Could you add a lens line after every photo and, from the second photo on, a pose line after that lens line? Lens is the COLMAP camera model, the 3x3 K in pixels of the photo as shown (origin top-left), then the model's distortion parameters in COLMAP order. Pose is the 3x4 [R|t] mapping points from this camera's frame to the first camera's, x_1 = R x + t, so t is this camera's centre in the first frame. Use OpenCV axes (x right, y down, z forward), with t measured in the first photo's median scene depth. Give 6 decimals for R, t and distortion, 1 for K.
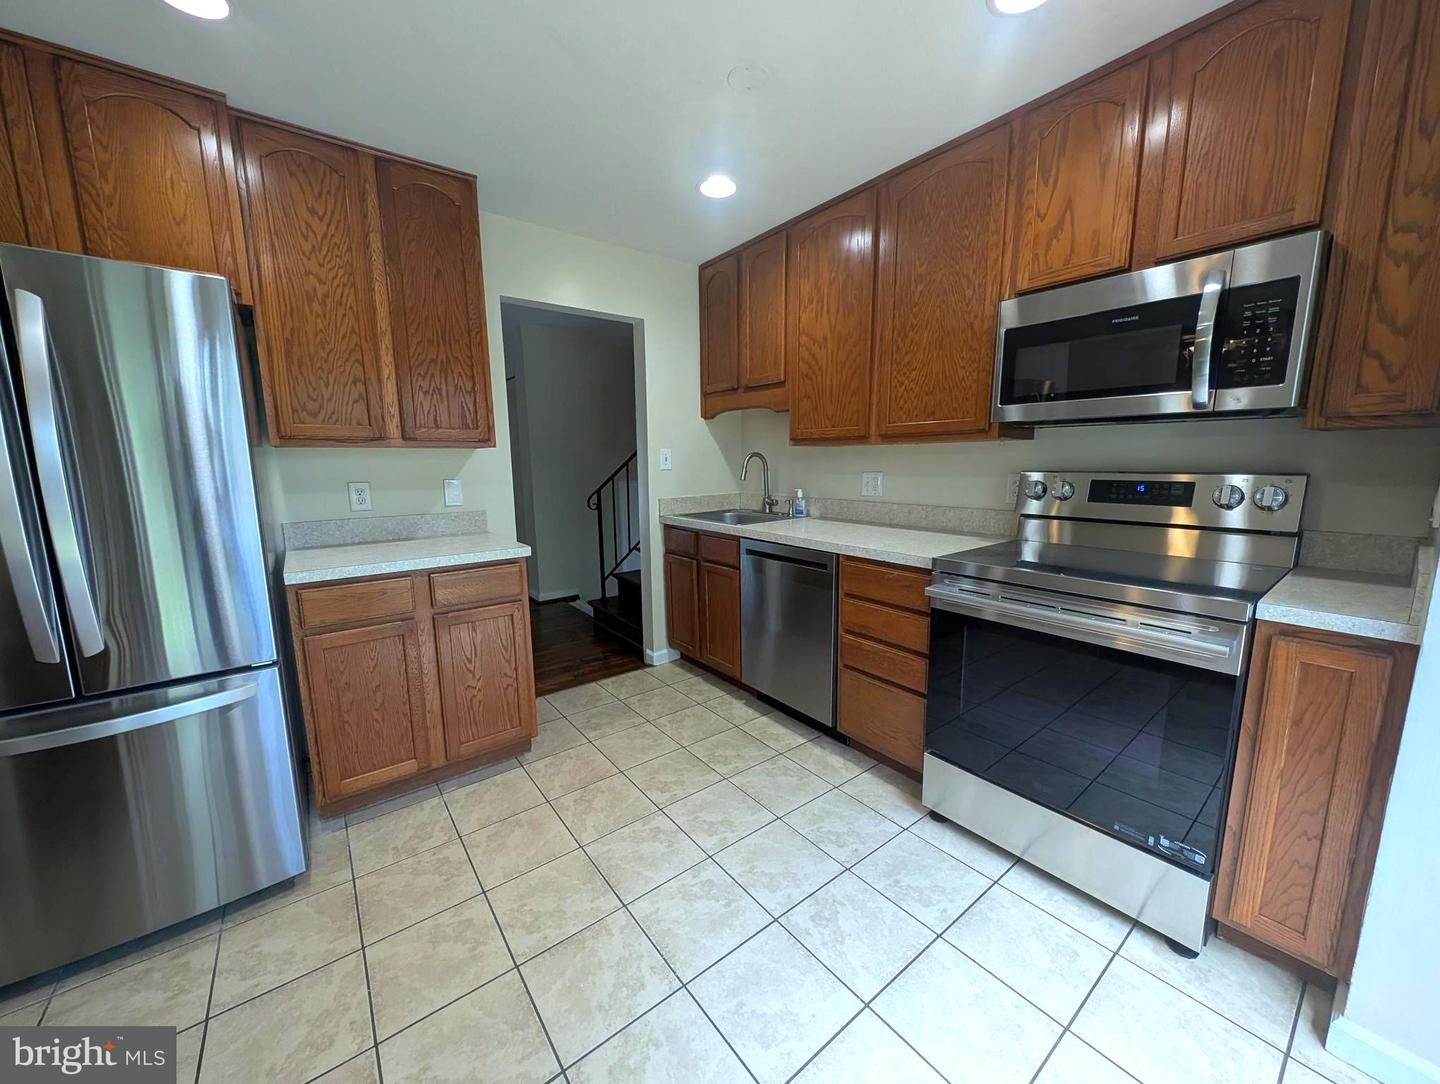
lens RADIAL K [[542.8, 0, 713.1], [0, 542.8, 542.9], [0, 0, 1]] dist [0.004152, -0.002636]
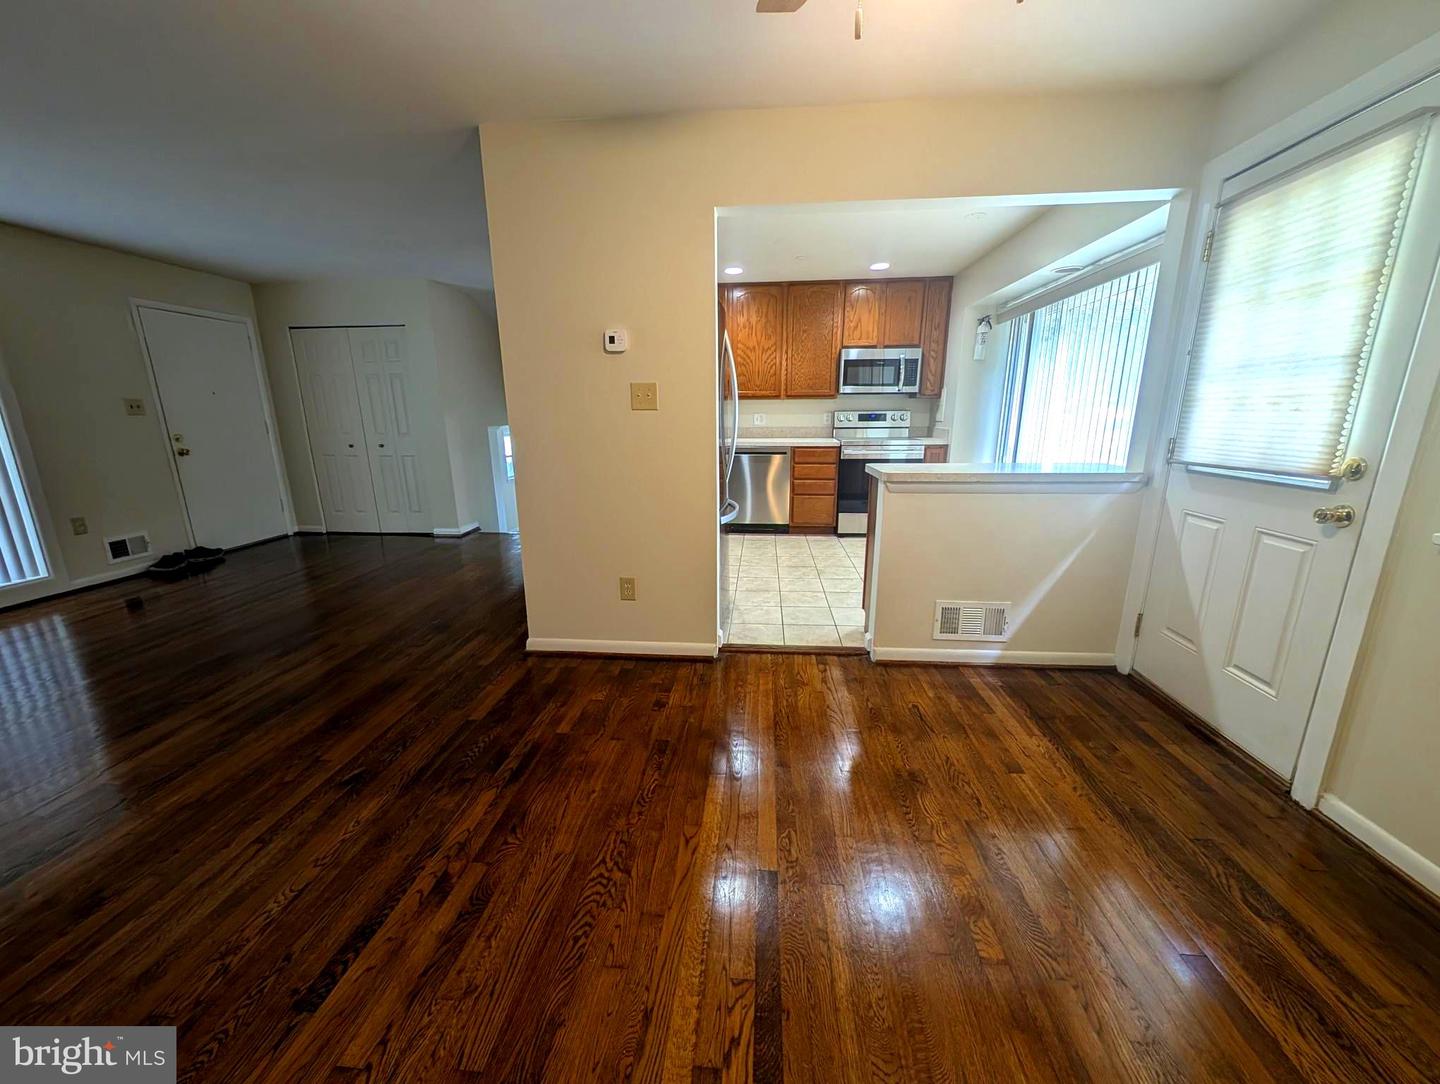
lens RADIAL K [[542.8, 0, 716.0], [0, 542.8, 542.7], [0, 0, 1]] dist [0.004152, -0.002636]
pose [[0.672715, -0.169597, 0.720202, -1.616978], [0.116053, 0.985513, 0.123673, 0.093370], [-0.730744, 0.000385, 0.682652, -0.339964]]
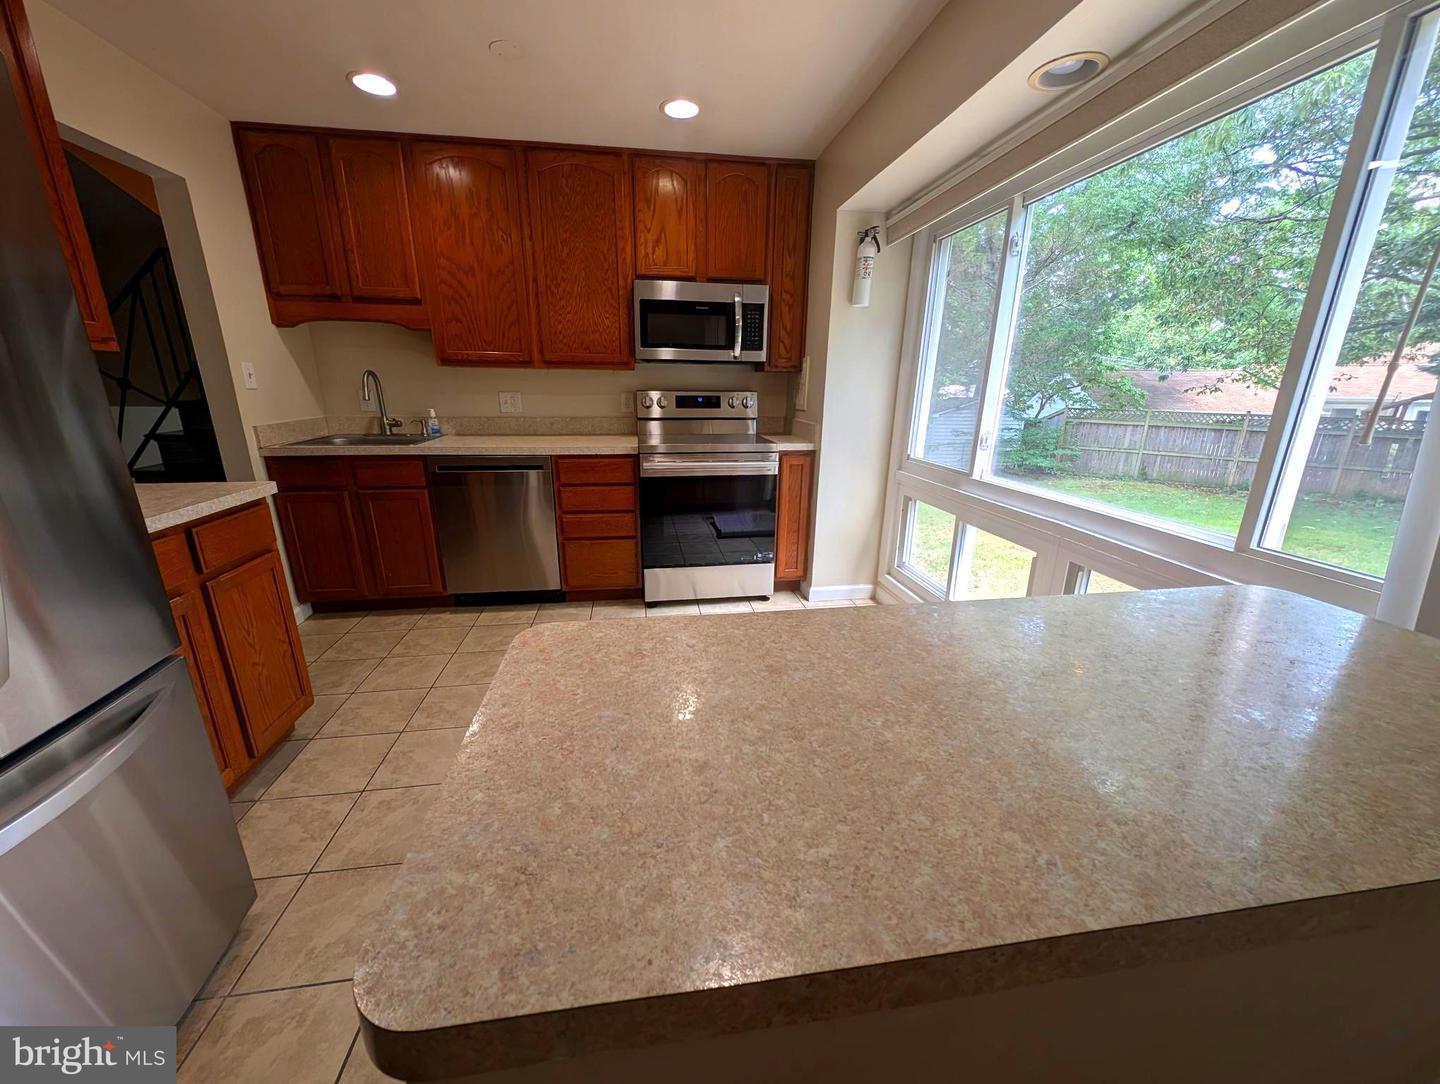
lens RADIAL K [[542.8, 0, 728.7], [0, 542.8, 545.9], [0, 0, 1]] dist [0.004152, -0.002636]
pose [[0.470097, -0.239745, 0.849430, -0.668076], [0.119976, 0.970826, 0.207610, 0.010740], [-0.874422, 0.004314, 0.485146, -0.002211]]
